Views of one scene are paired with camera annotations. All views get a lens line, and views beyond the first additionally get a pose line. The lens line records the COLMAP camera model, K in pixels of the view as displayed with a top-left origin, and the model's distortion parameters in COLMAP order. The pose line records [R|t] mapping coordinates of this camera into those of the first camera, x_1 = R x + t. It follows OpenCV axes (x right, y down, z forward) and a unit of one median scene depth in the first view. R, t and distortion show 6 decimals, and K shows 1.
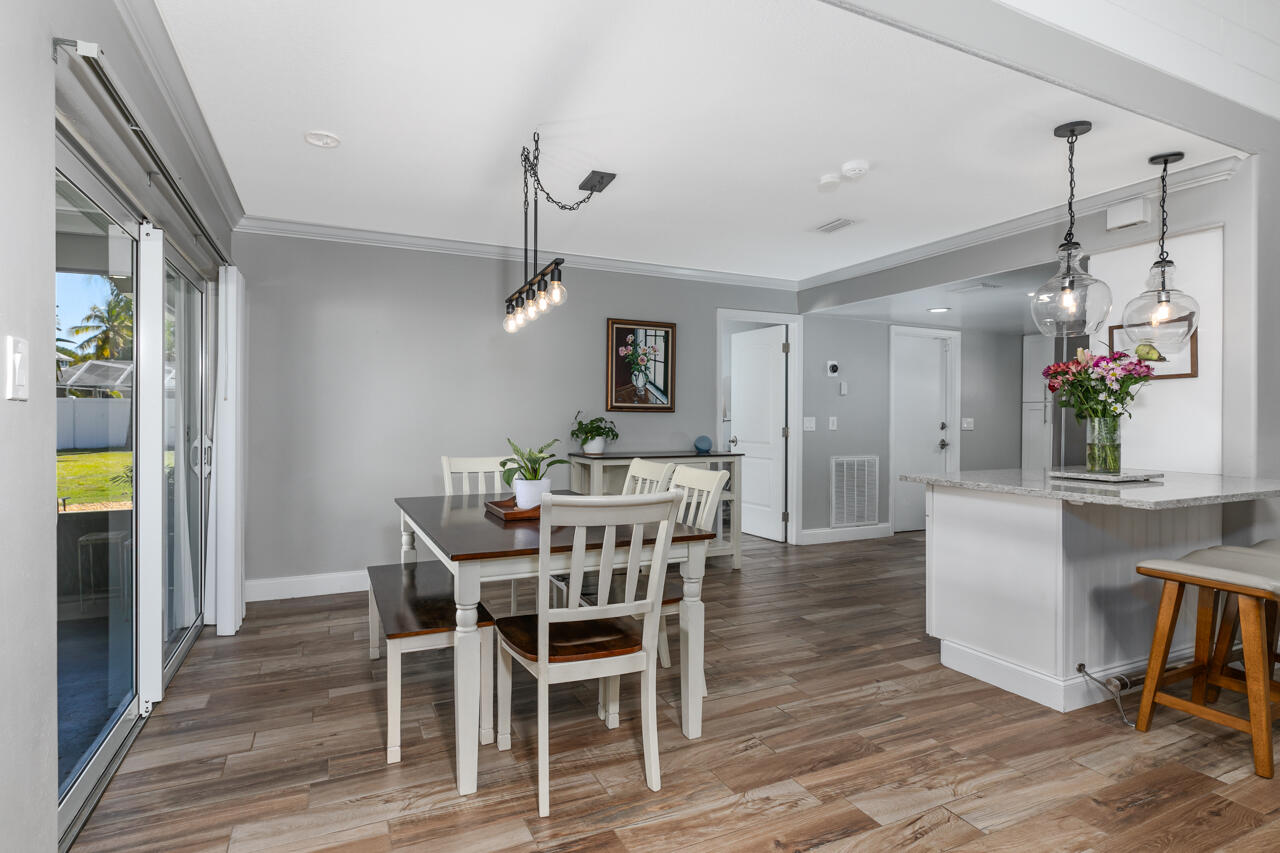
lens RADIAL K [[665.6, 0, 638.3], [0, 665.6, 424.4], [0, 0, 1]] dist [0.003942, 0.000009]
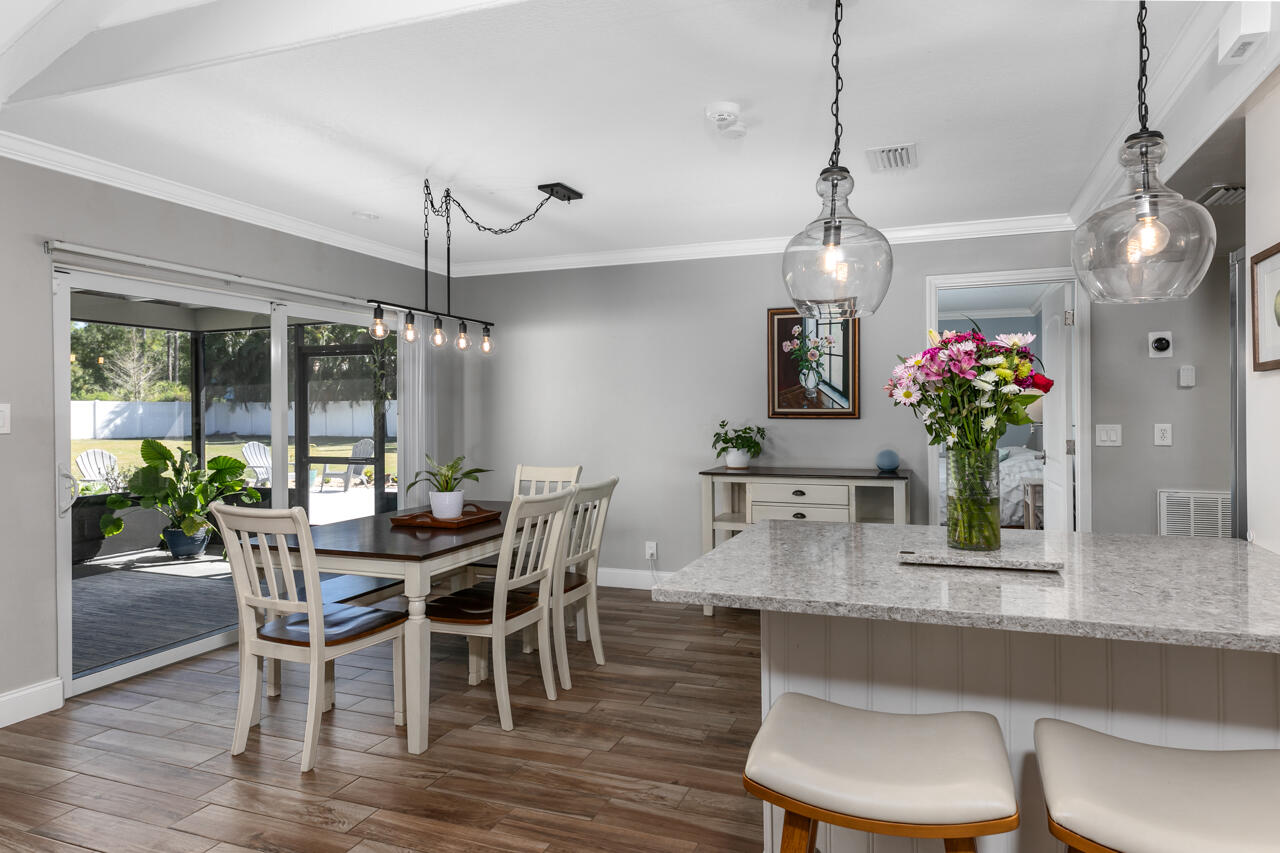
lens RADIAL K [[766.8, 0, 644.1], [0, 766.8, 418.2], [0, 0, 1]] dist [0.005163, 0.000543]
pose [[0.696933, 0.000204, -0.717136, 0.541530], [0.001424, 0.999998, 0.001668, -0.021339], [0.717135, -0.002184, 0.696931, 0.198190]]
